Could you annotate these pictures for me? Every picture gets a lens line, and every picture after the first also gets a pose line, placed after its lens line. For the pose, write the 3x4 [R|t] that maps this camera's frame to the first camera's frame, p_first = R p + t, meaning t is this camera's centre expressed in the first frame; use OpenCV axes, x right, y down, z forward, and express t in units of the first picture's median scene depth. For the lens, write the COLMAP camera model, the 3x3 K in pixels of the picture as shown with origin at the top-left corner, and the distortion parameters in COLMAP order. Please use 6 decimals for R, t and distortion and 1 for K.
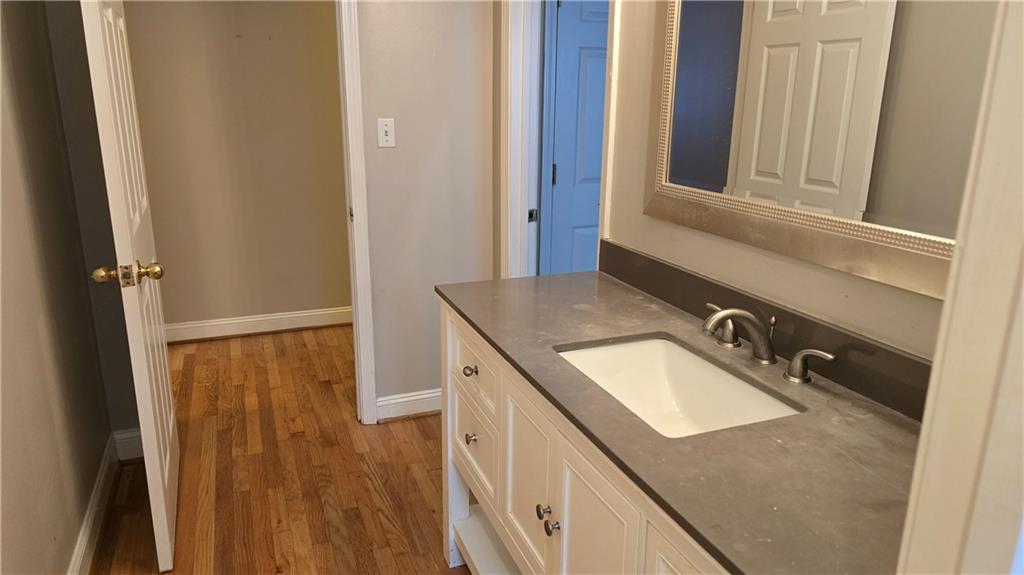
lens RADIAL K [[689.9, 0, 514.3], [0, 689.9, 286.1], [0, 0, 1]] dist [-0.000131, -0.000280]
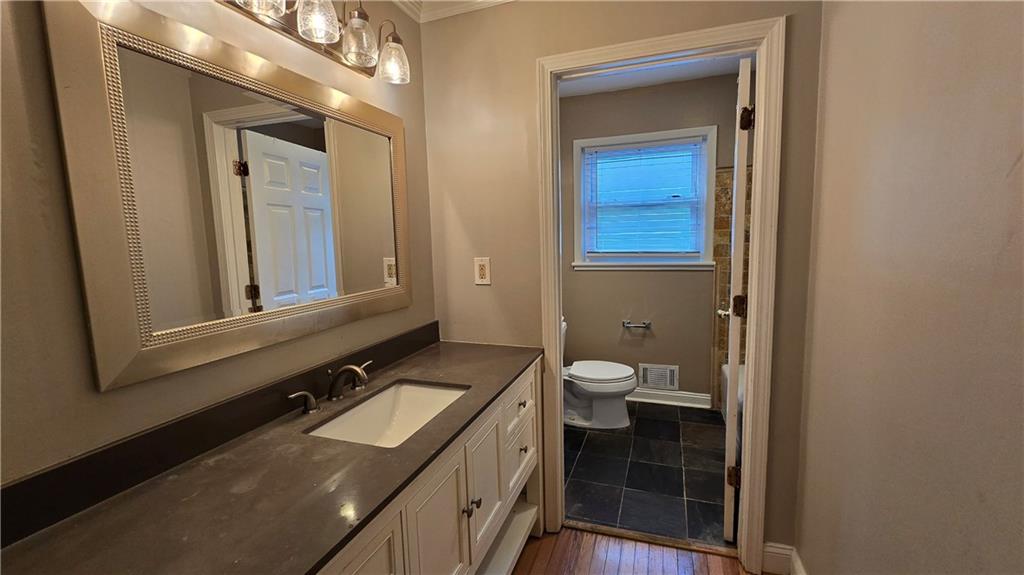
lens RADIAL K [[421.6, 0, 514.0], [0, 421.6, 286.2], [0, 0, 1]] dist [-0.003973, -0.000194]
pose [[-0.749659, -0.083052, 0.656592, -0.452100], [0.177309, 0.930625, 0.320155, -0.298038], [-0.637630, 0.356427, -0.682926, 1.074944]]
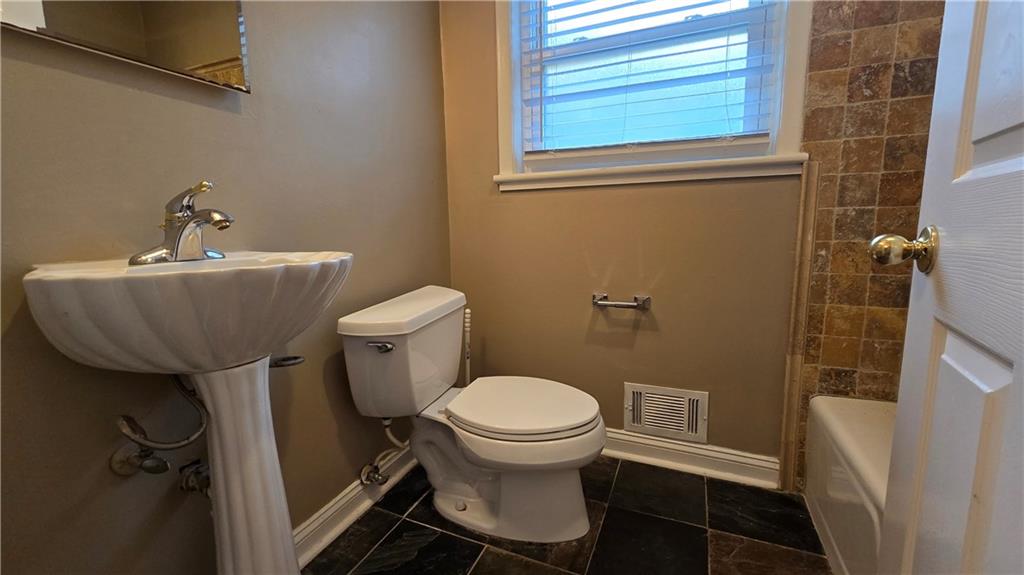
lens RADIAL K [[421.6, 0, 512.6], [0, 421.6, 285.1], [0, 0, 1]] dist [-0.003973, -0.000194]
pose [[-0.707394, -0.117124, 0.697048, -0.313289], [0.179126, 0.924275, 0.337090, -0.107991], [-0.683745, 0.363315, -0.632847, 0.736287]]
